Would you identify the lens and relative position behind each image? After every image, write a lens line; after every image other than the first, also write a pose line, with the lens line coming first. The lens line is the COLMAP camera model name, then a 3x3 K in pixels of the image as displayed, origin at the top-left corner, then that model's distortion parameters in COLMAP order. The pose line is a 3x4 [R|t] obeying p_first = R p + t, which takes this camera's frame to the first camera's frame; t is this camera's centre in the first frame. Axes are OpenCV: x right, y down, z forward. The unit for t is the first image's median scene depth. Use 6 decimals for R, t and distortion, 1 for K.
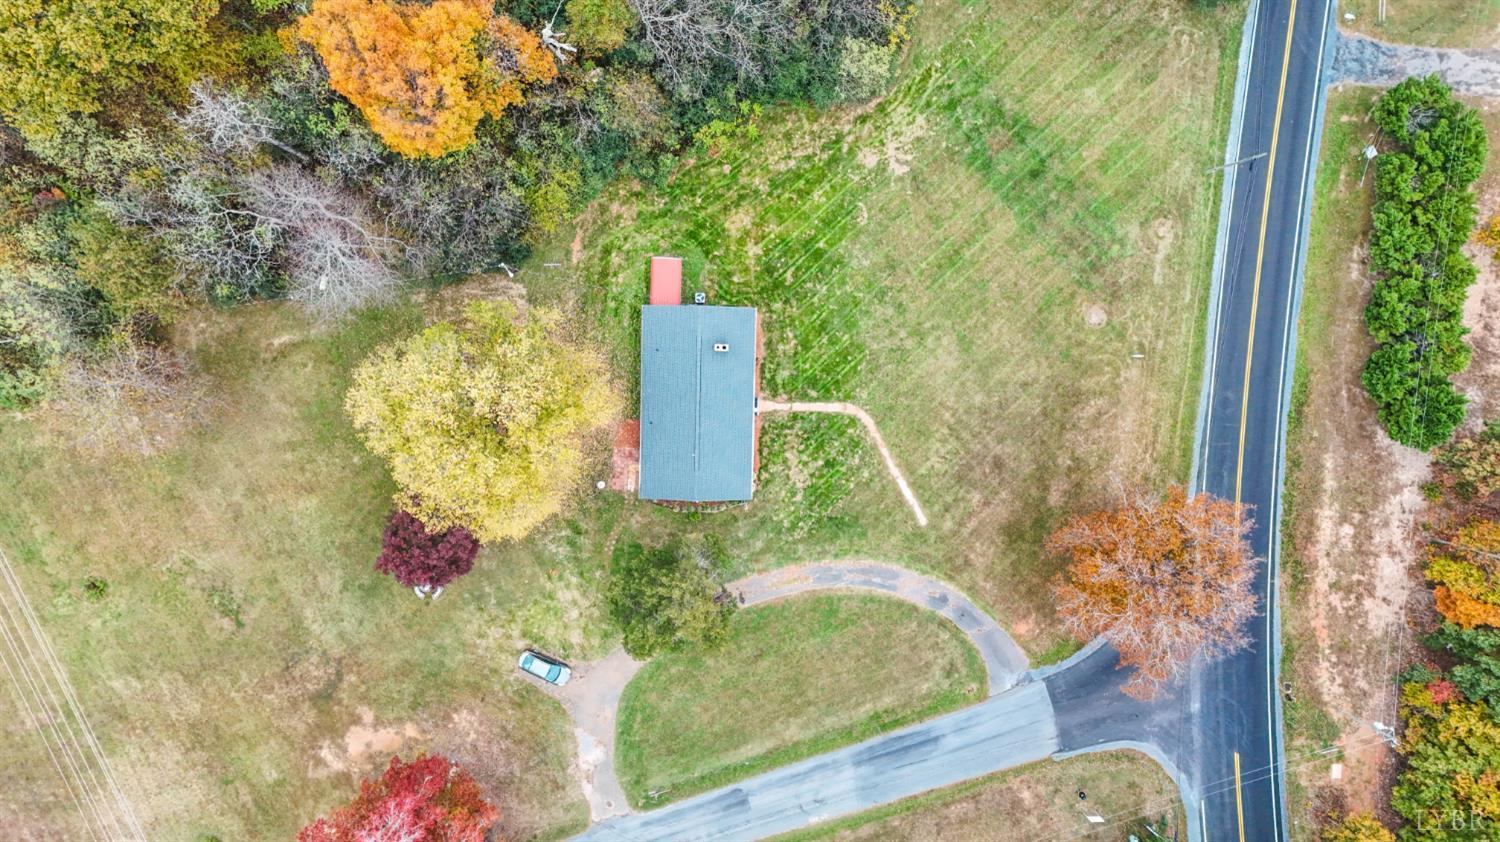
lens RADIAL K [[1091.9, 0, 754.0], [0, 1091.9, 418.8], [0, 0, 1]] dist [0.088050, -0.075099]
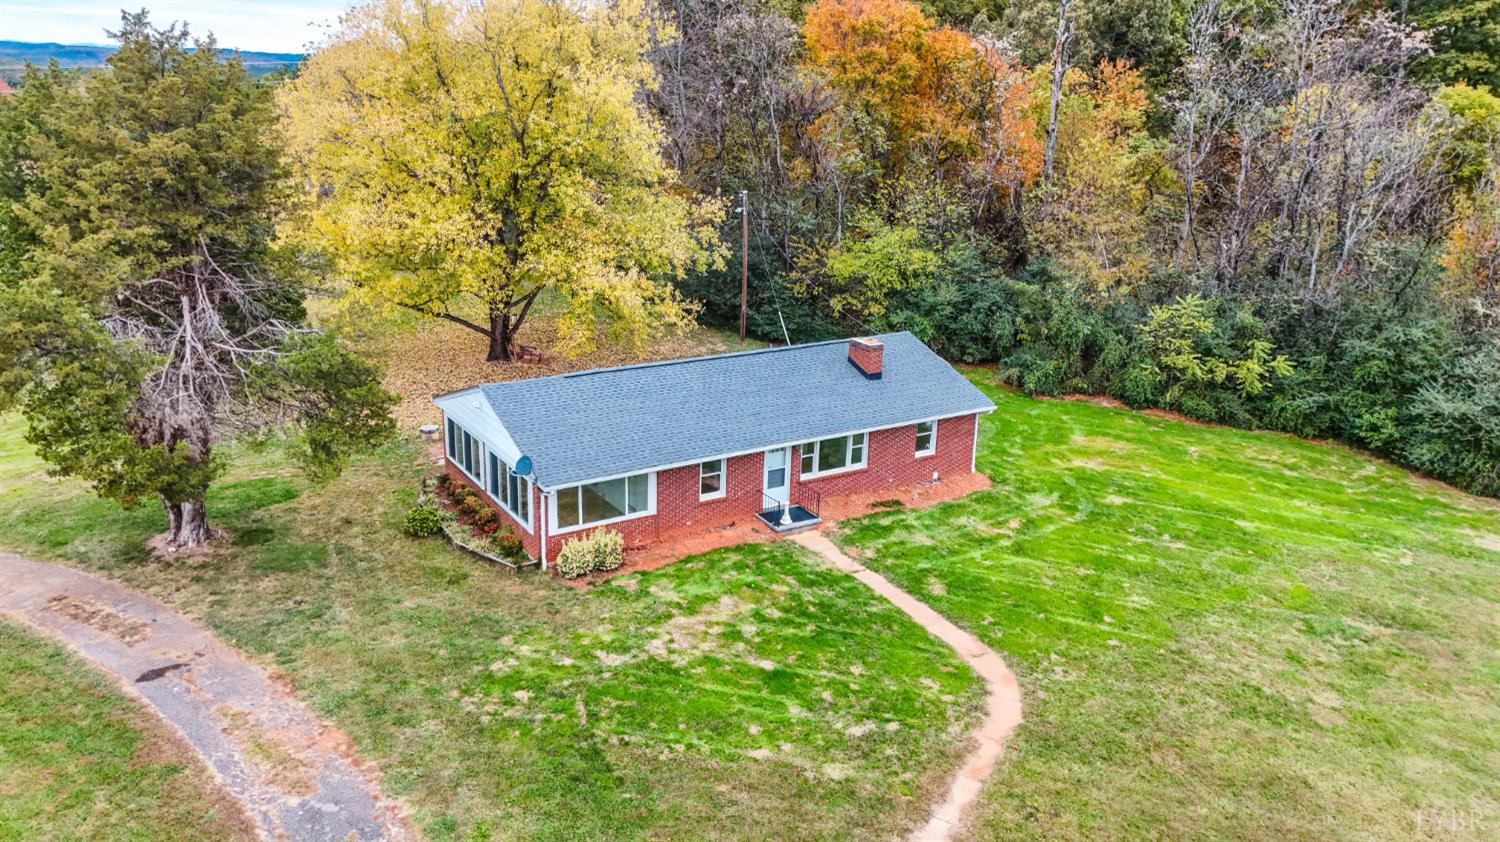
lens RADIAL K [[1091.9, 0, 754.0], [0, 1091.9, 418.8], [0, 0, 1]] dist [0.088050, -0.075099]
pose [[0.558124, 0.221790, -0.799567, 0.264169], [-0.828517, 0.096297, -0.551621, 0.187470], [-0.045348, 0.970328, 0.237503, 0.877763]]
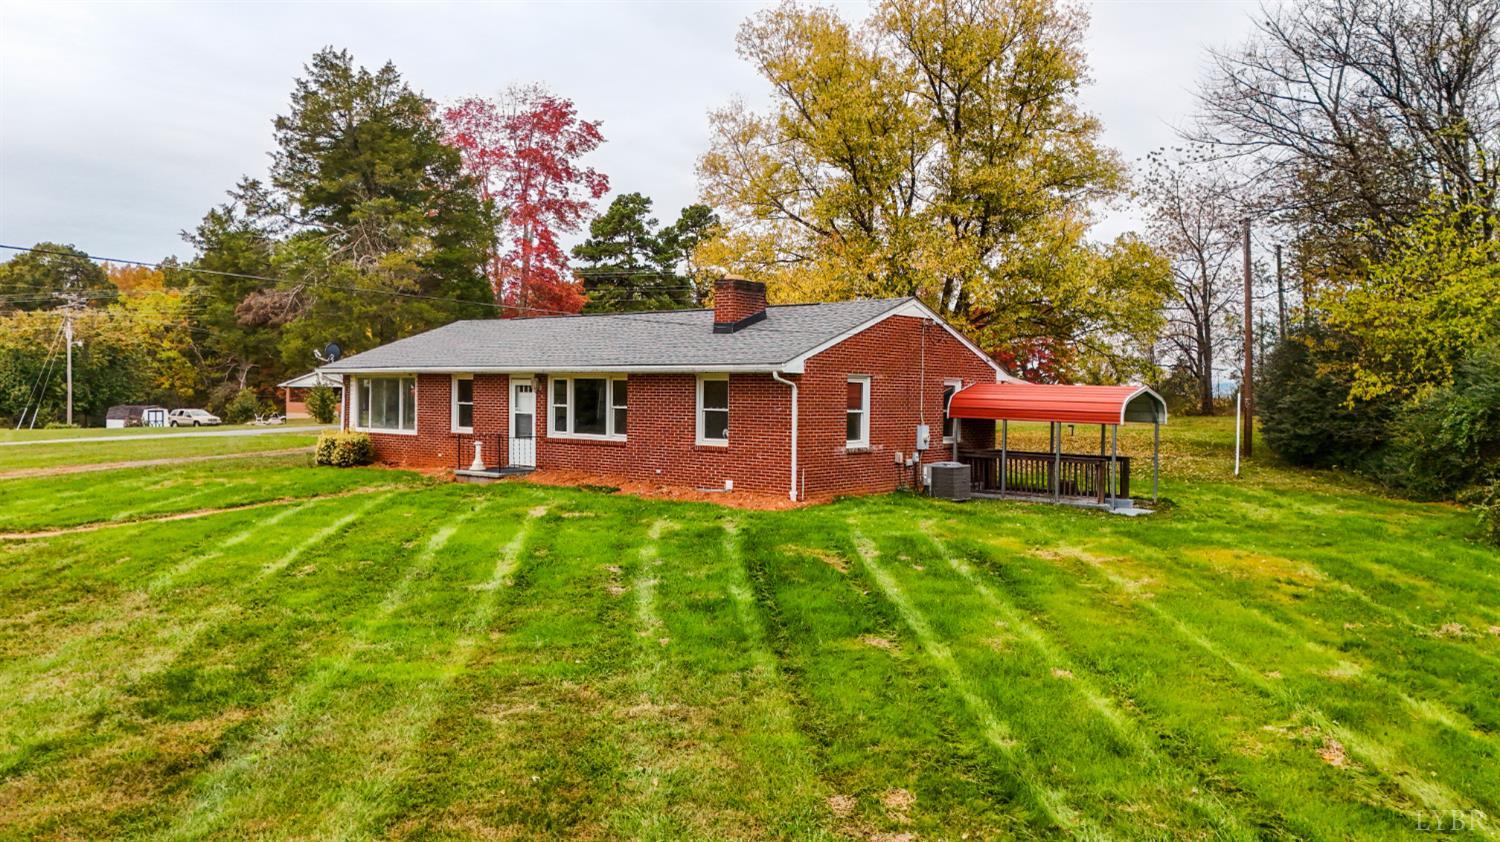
lens RADIAL K [[1091.9, 0, 754.0], [0, 1091.9, 418.8], [0, 0, 1]] dist [0.088050, -0.075099]
pose [[-0.610064, -0.031370, -0.791731, 0.172048], [-0.788512, -0.074221, 0.610524, -0.222685], [-0.077915, 0.996748, 0.020544, 0.967993]]
